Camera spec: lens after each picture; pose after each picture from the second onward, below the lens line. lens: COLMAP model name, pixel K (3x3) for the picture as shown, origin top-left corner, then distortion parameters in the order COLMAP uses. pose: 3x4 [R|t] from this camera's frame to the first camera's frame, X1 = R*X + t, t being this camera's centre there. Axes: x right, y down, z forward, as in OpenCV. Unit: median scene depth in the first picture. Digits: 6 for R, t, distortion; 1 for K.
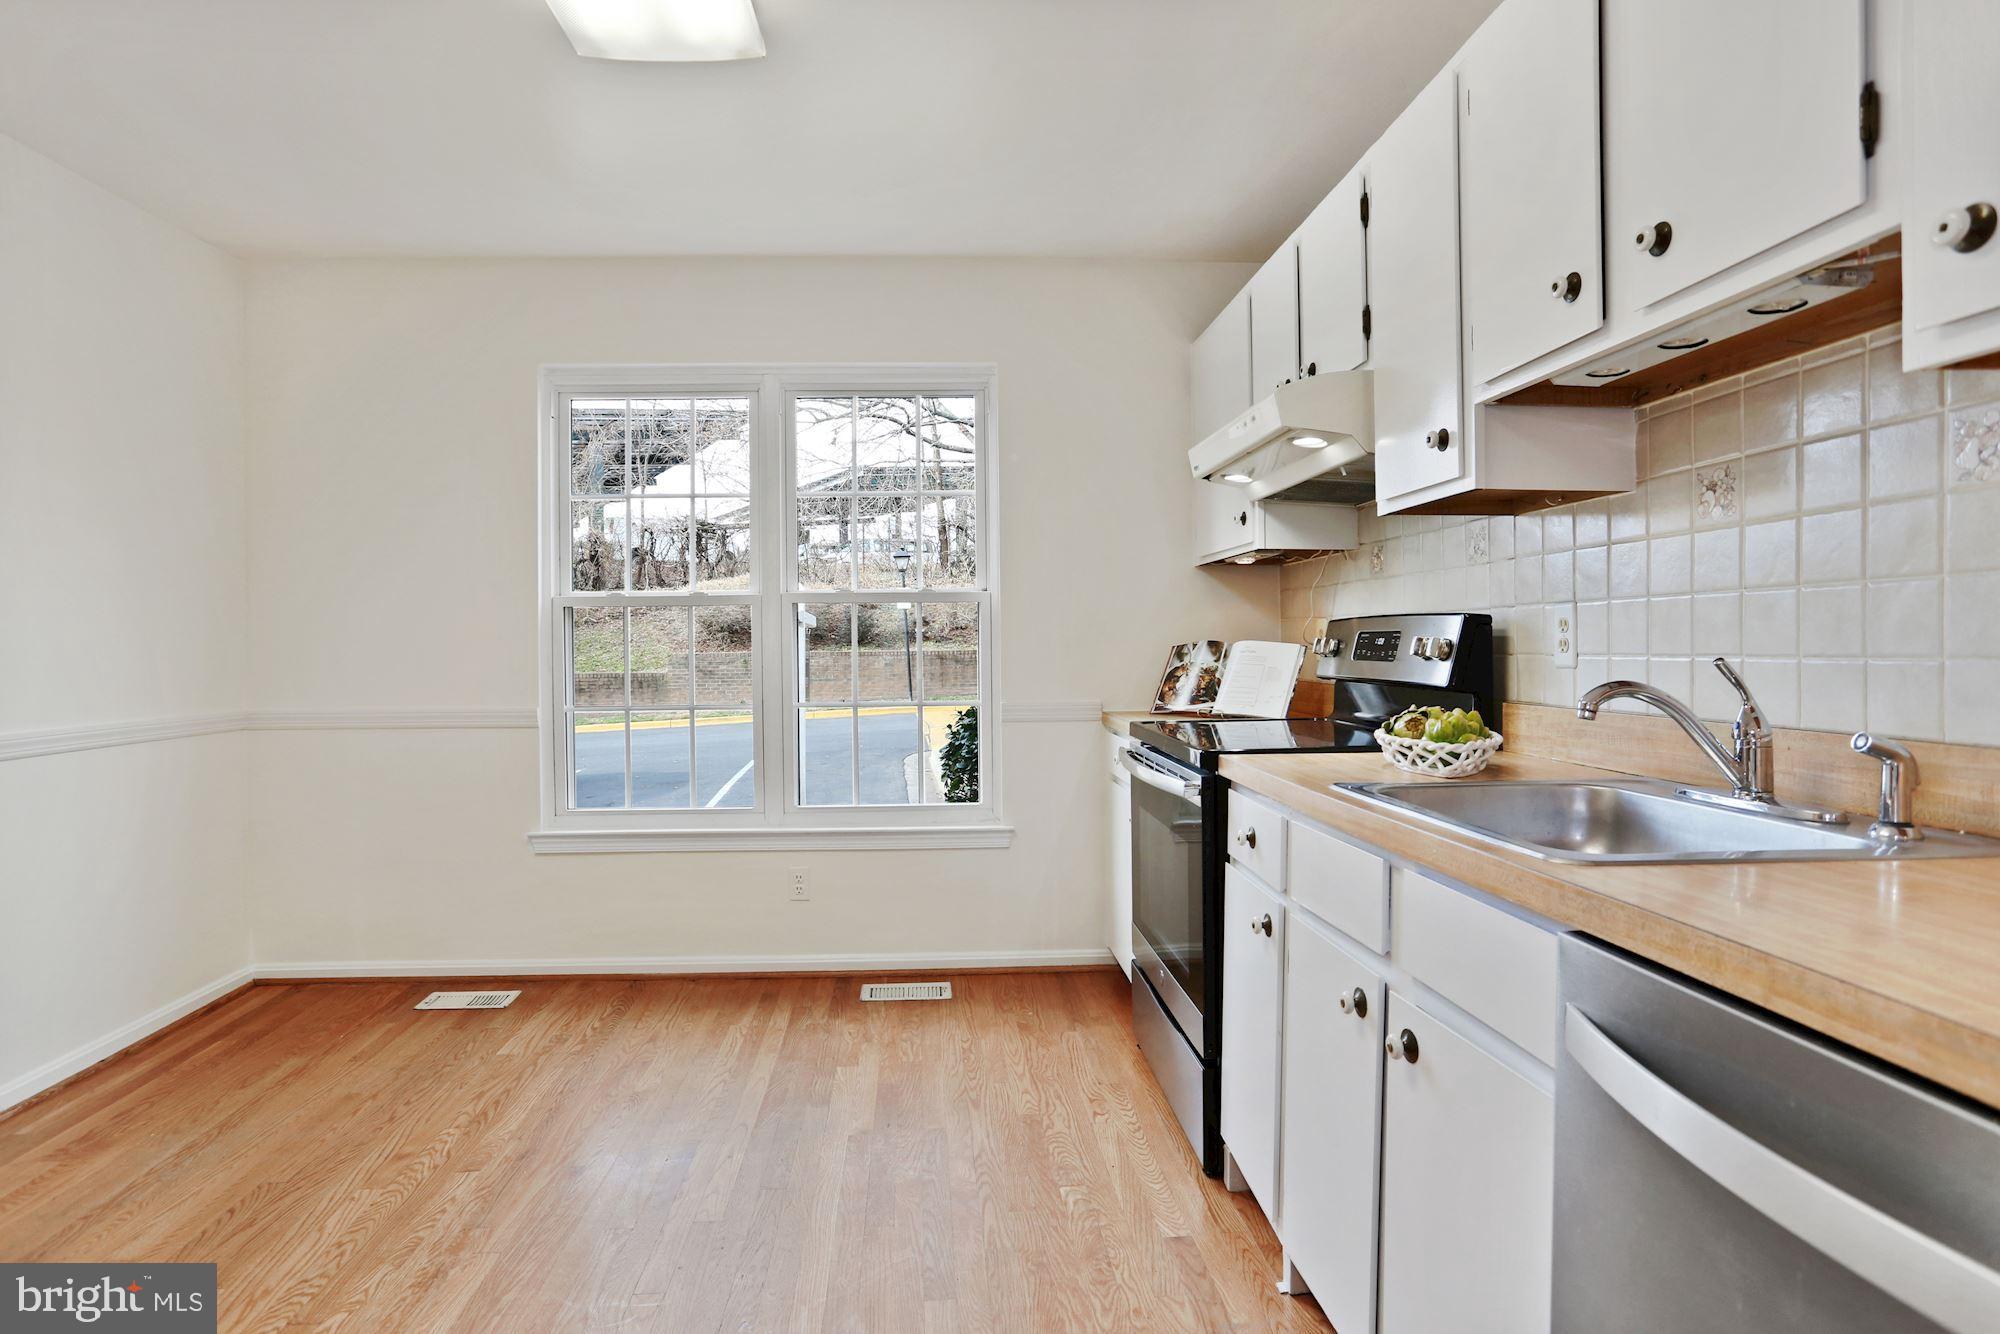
lens RADIAL K [[1043.2, 0, 951.6], [0, 1043.2, 666.6], [0, 0, 1]] dist [-0.052347, 0.000460]
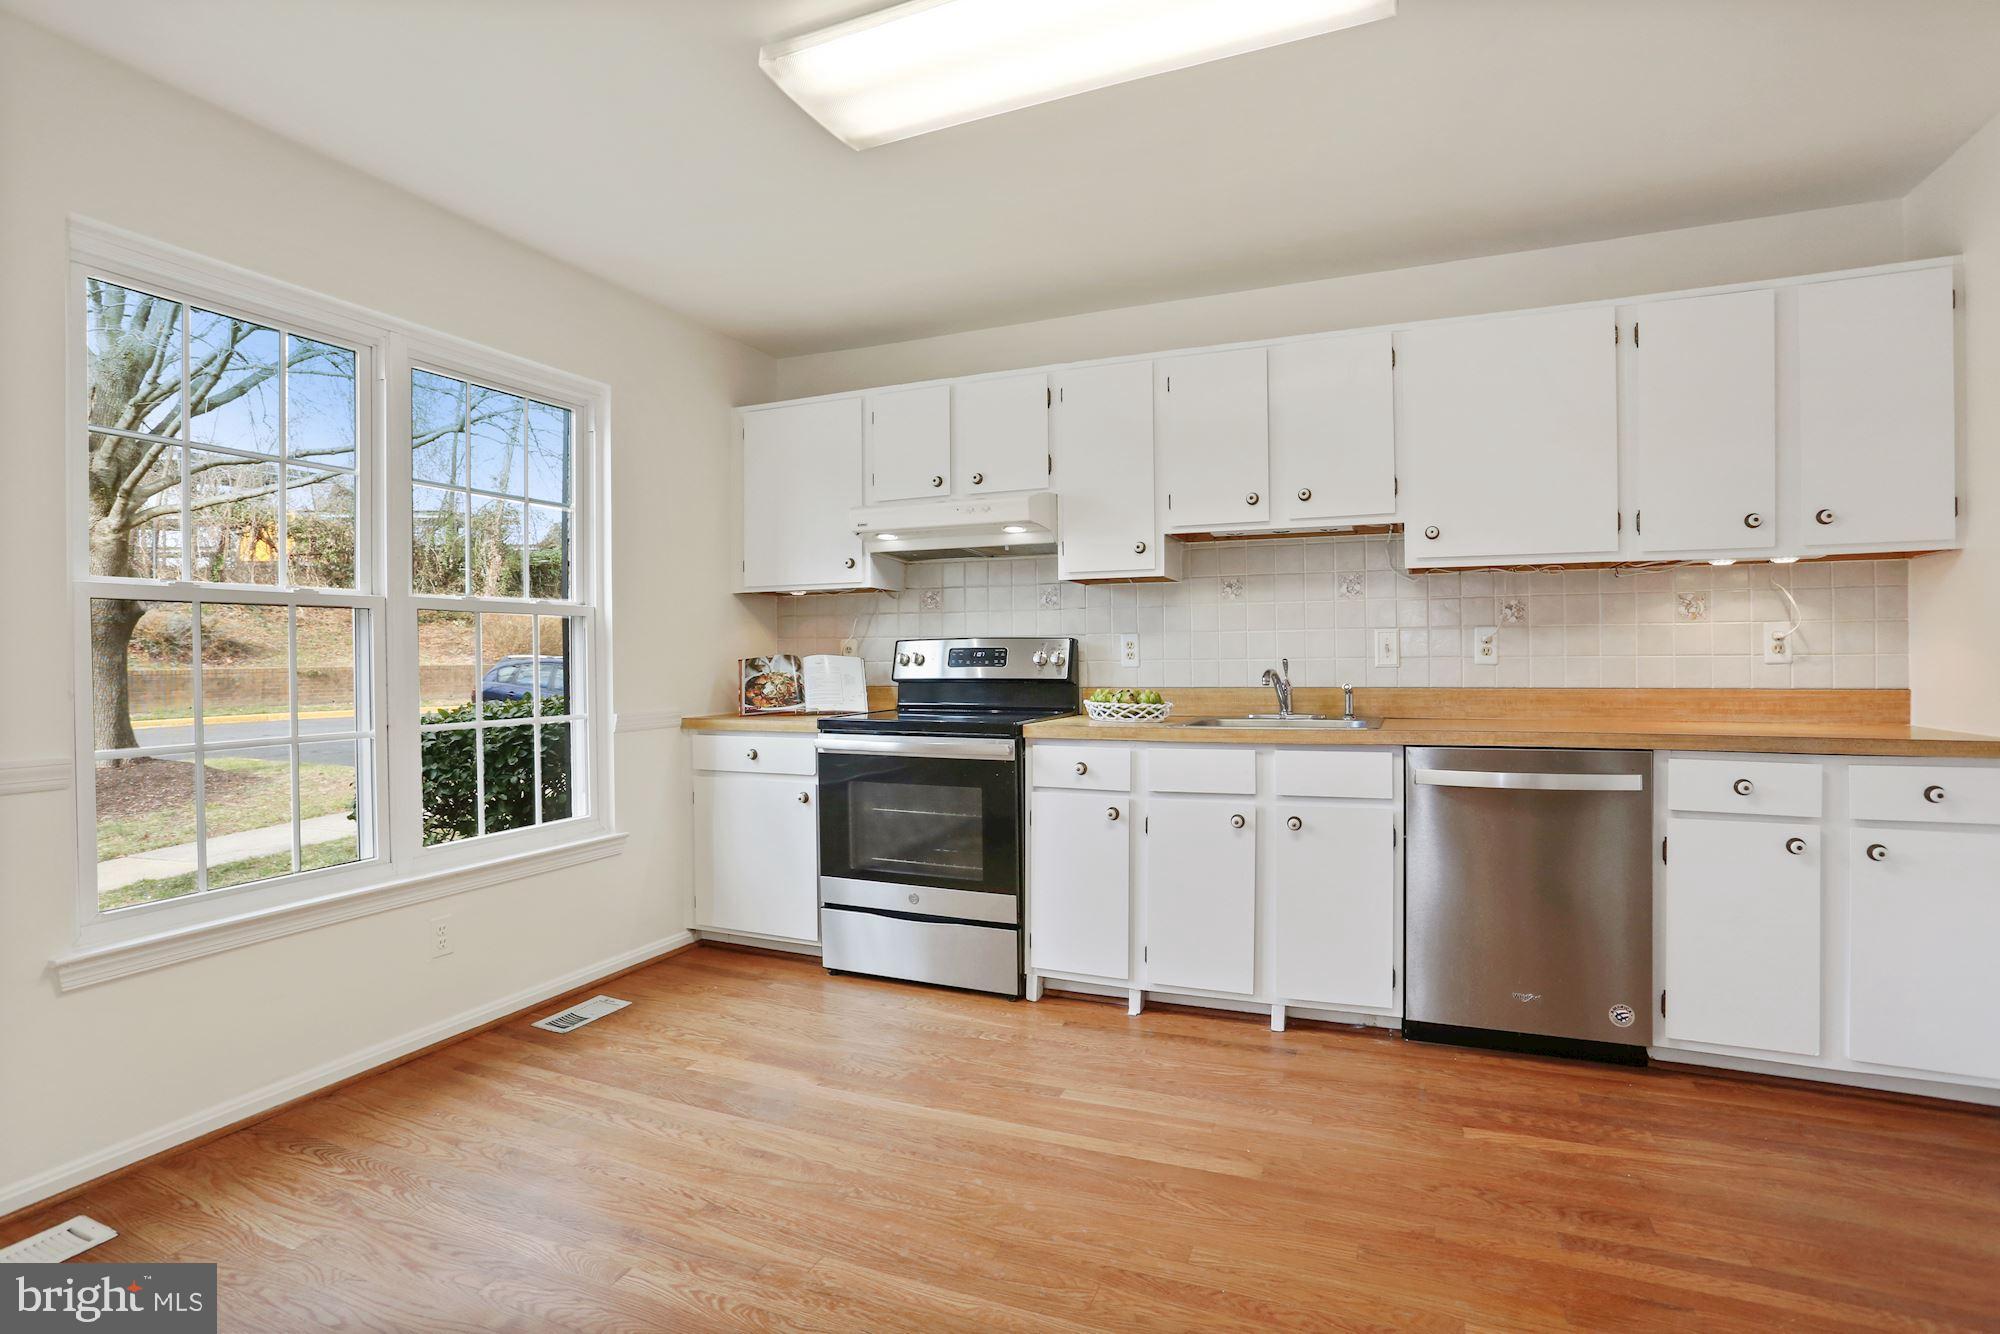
lens RADIAL K [[1016.2, 0, 1000.0], [0, 1016.2, 667.0], [0, 0, 1]] dist [-0.083741, 0.044837]
pose [[0.415262, -0.006396, 0.909679, -0.813891], [0.025506, 0.999664, -0.004615, 0.002211], [-0.909344, 0.025118, 0.415286, 0.276698]]
